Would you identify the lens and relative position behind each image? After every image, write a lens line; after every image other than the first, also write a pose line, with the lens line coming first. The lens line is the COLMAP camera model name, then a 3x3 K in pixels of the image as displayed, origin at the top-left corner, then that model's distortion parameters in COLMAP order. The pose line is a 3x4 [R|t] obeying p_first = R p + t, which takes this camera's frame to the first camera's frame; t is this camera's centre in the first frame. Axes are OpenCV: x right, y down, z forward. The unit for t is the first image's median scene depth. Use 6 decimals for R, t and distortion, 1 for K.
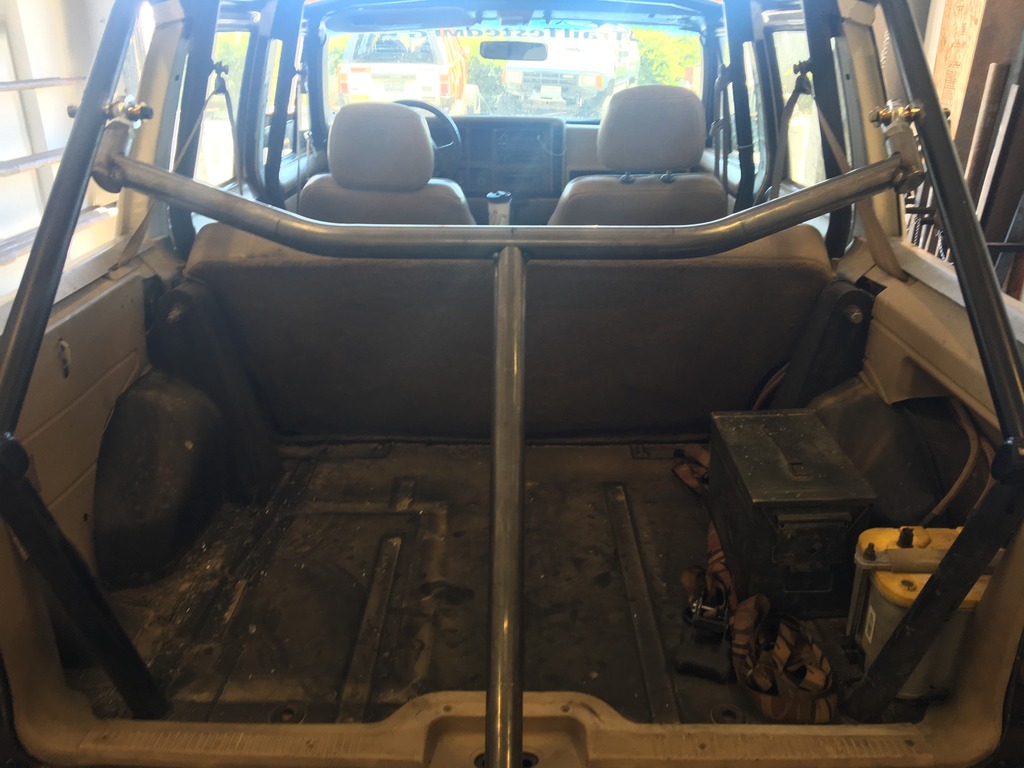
lens RADIAL K [[860.9, 0, 512.0], [0, 860.9, 384.0], [0, 0, 1]] dist [0.053598, -0.076637]
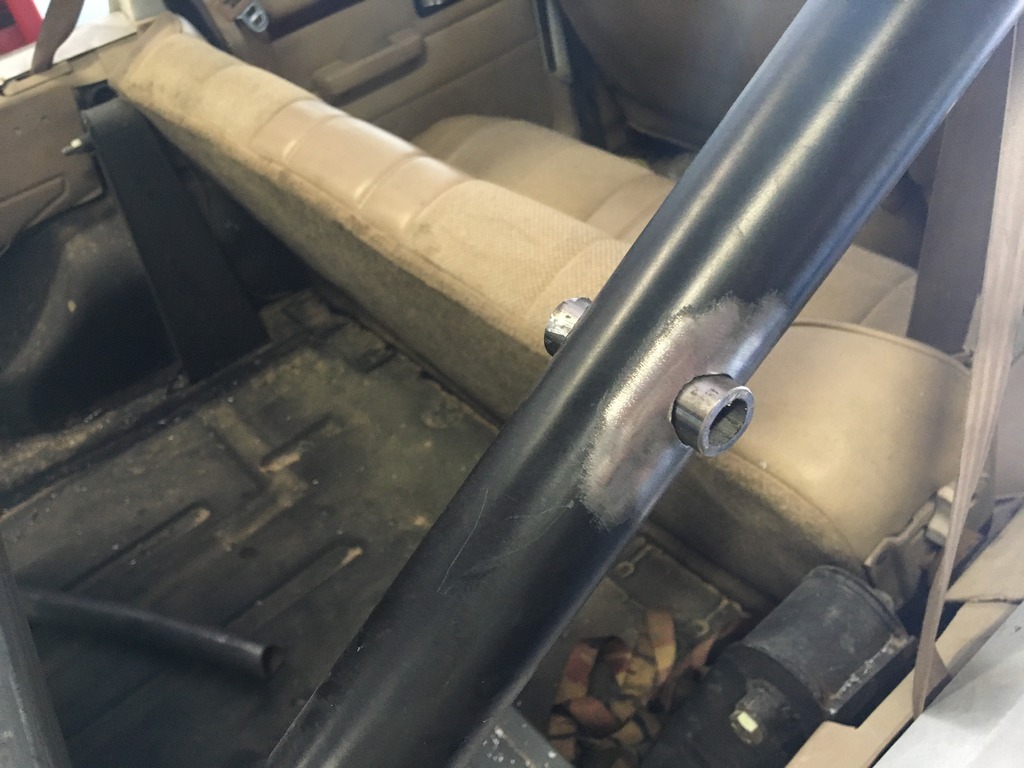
lens RADIAL K [[866.6, 0, 512.0], [0, 866.6, 384.0], [0, 0, 1]] dist [0.095789, -0.191523]
pose [[0.616368, 0.433982, -0.657077, 0.503447], [-0.116785, 0.875578, 0.468747, -0.320523], [0.778750, -0.212184, 0.590361, 0.807938]]
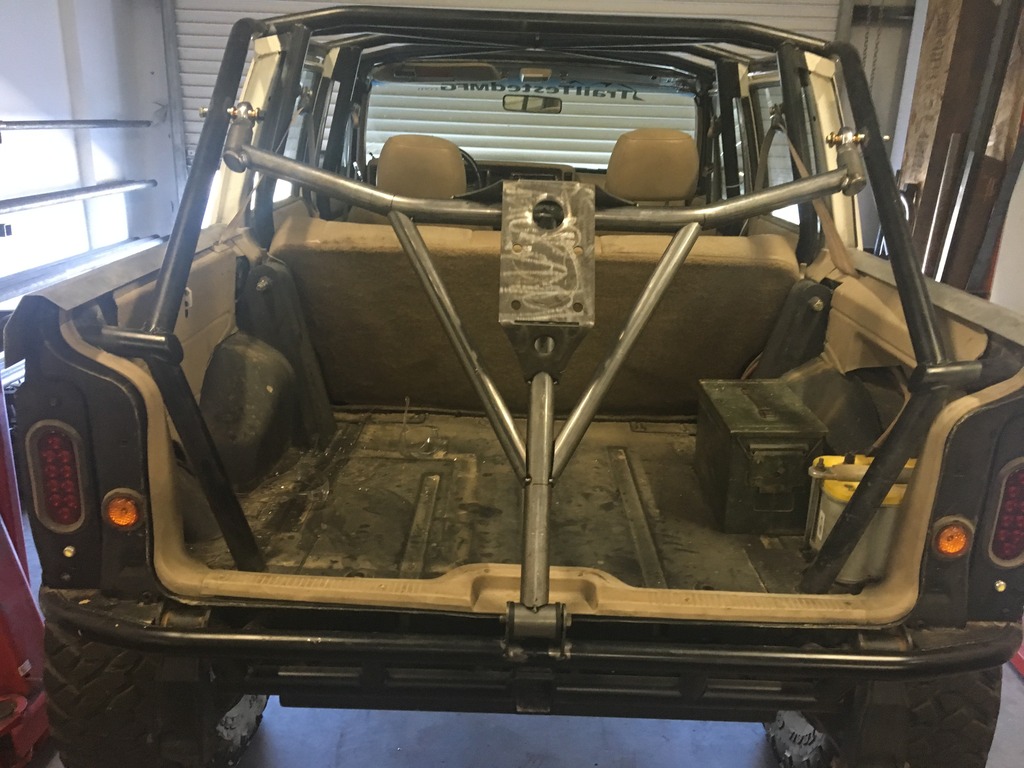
lens RADIAL K [[866.6, 0, 512.0], [0, 866.6, 384.0], [0, 0, 1]] dist [0.095789, -0.191523]
pose [[0.999431, 0.032747, 0.008022, -0.042846], [-0.031970, 0.996037, -0.082990, 0.154007], [-0.010708, 0.082687, 0.996518, -0.225014]]
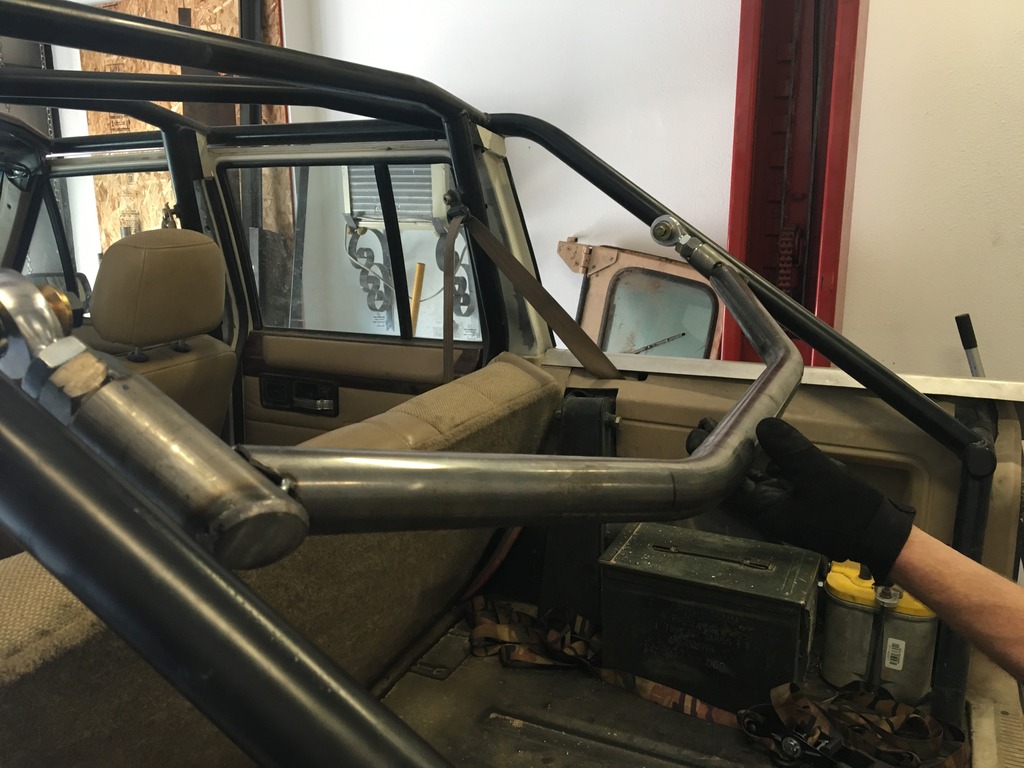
lens RADIAL K [[855.2, 0, 512.0], [0, 855.2, 384.0], [0, 0, 1]] dist [0.090513, -0.000693]
pose [[0.432014, -0.200809, 0.879227, -0.563040], [0.351007, 0.935467, 0.041184, -0.210076], [-0.830758, 0.290823, 0.474620, 0.621464]]
